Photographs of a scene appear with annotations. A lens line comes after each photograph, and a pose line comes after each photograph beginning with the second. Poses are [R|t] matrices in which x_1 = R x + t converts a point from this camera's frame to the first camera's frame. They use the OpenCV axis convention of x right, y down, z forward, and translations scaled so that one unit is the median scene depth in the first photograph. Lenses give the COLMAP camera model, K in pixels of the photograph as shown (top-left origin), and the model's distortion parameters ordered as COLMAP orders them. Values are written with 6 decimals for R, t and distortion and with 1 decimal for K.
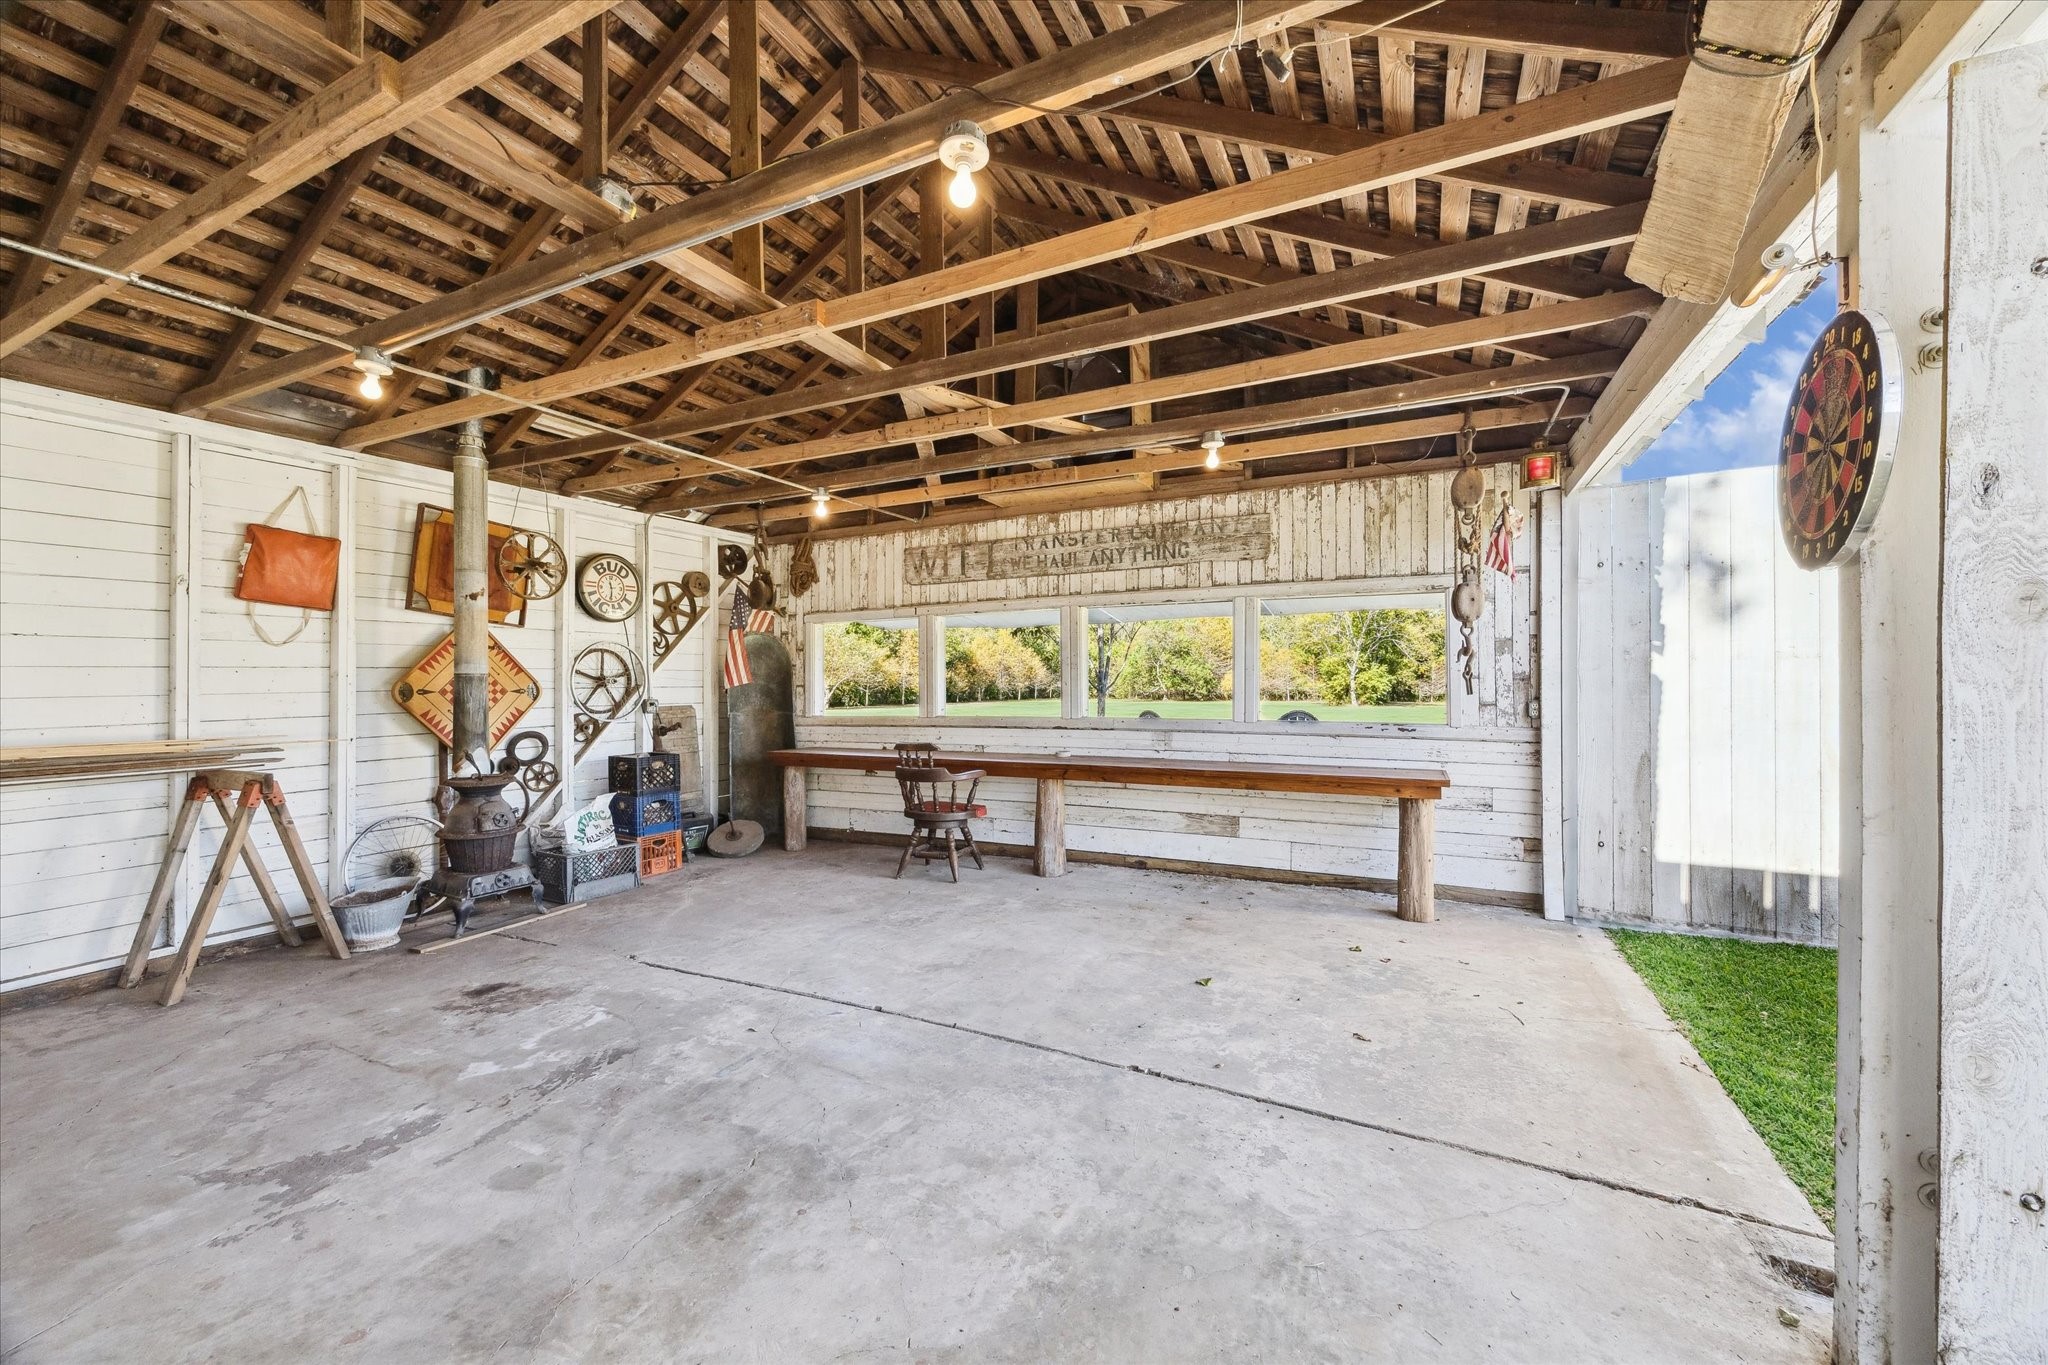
lens RADIAL K [[780.7, 0, 1036.0], [0, 780.7, 681.8], [0, 0, 1]] dist [0.000585, 0.000017]
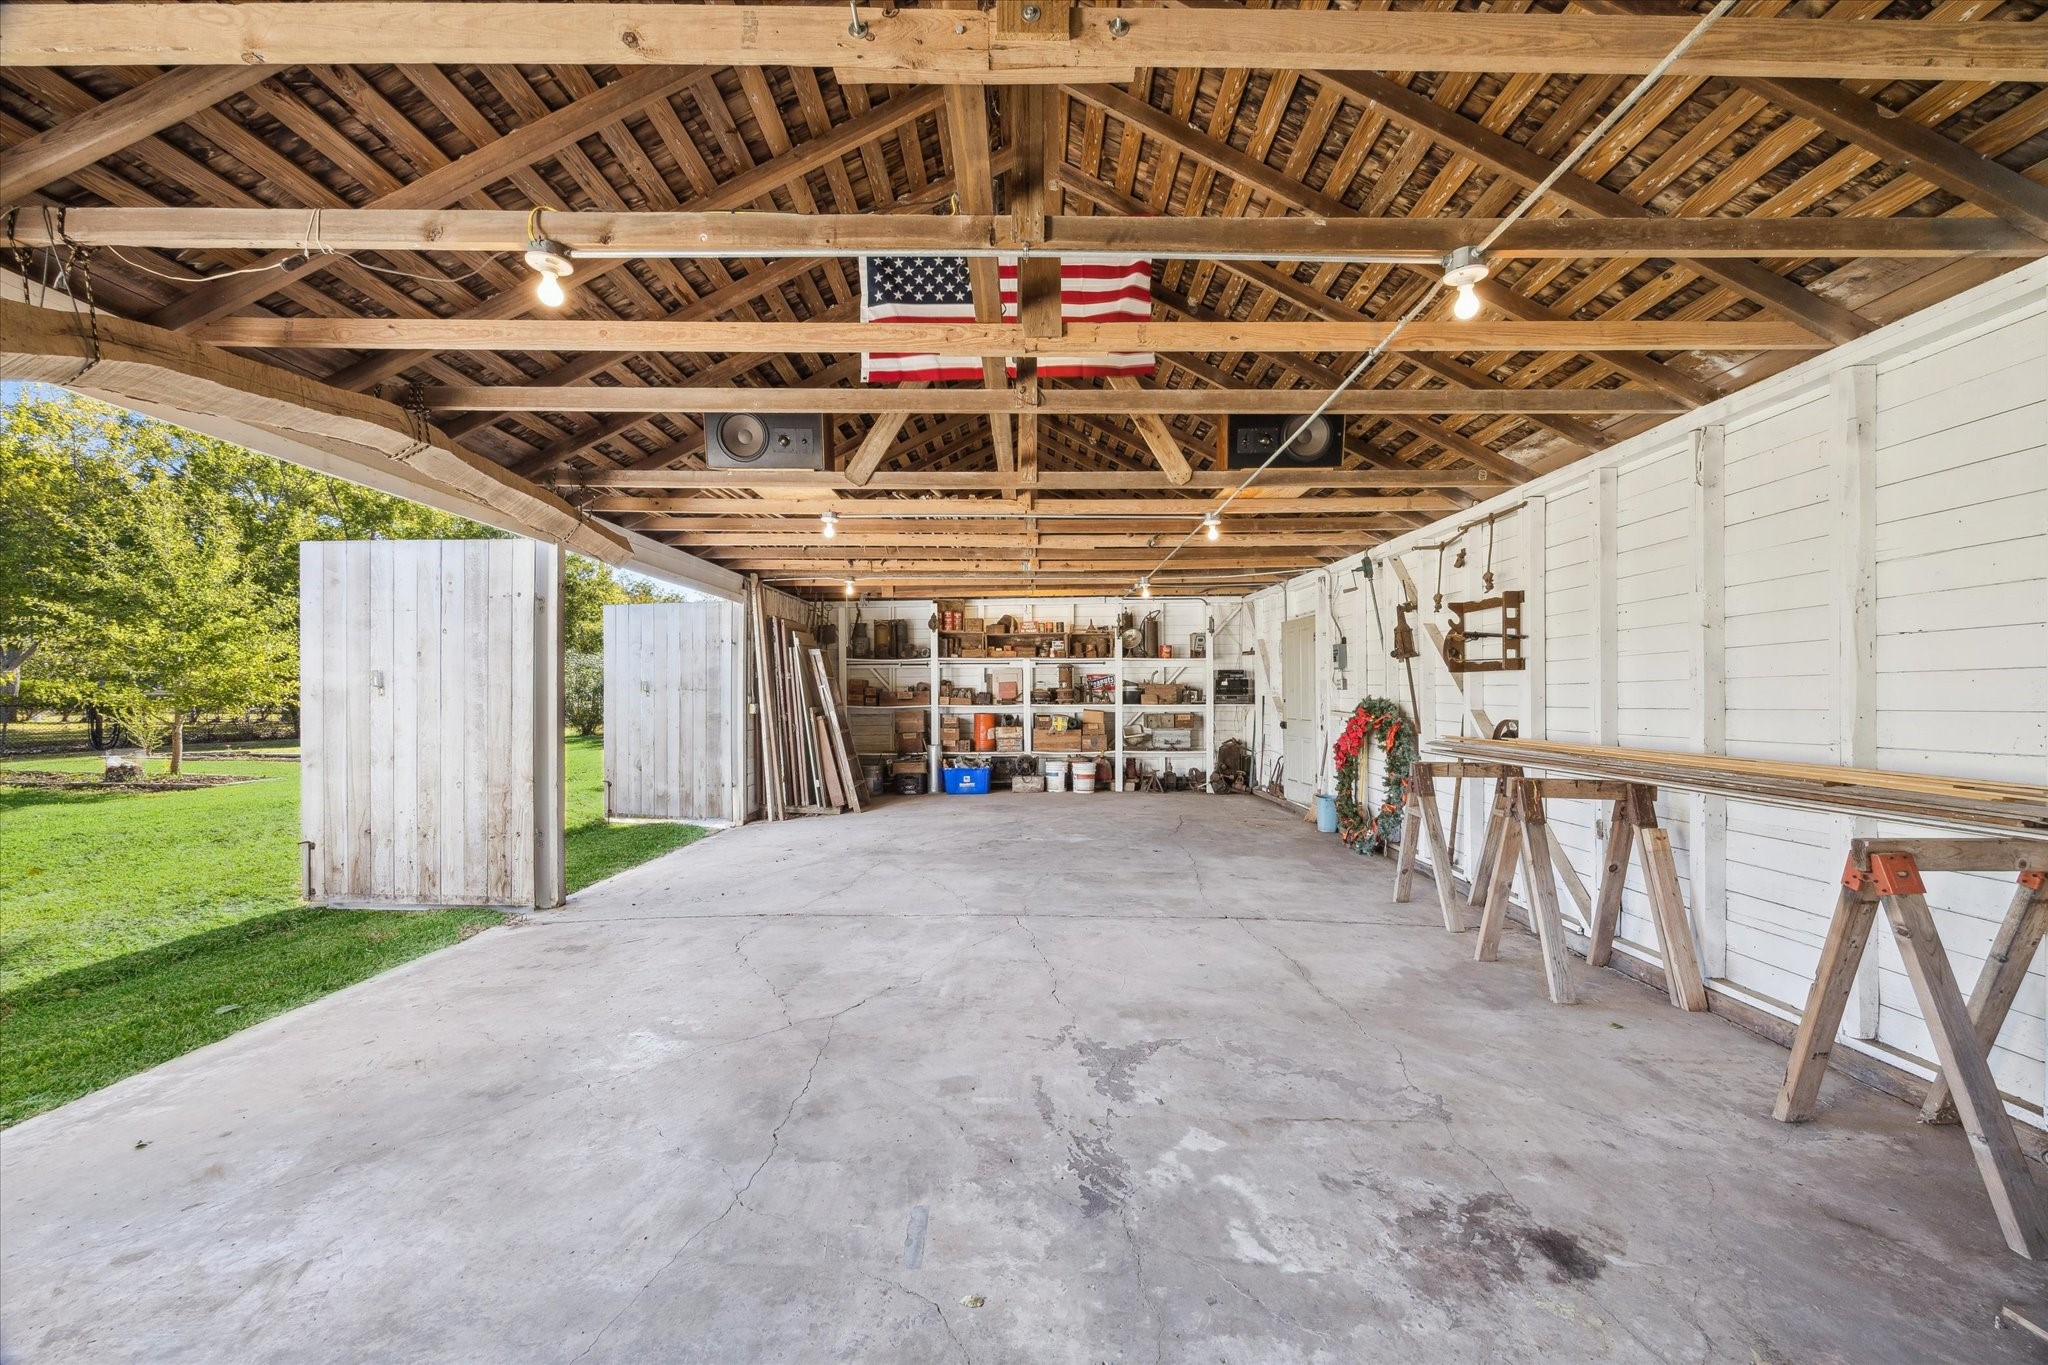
lens RADIAL K [[780.7, 0, 1028.3], [0, 780.7, 695.6], [0, 0, 1]] dist [0.000585, 0.000017]
pose [[-0.901336, 0.007841, -0.433050, -0.162269], [0.007343, 0.999969, 0.002822, 0.000188], [0.433059, -0.000637, -0.901365, 1.619023]]
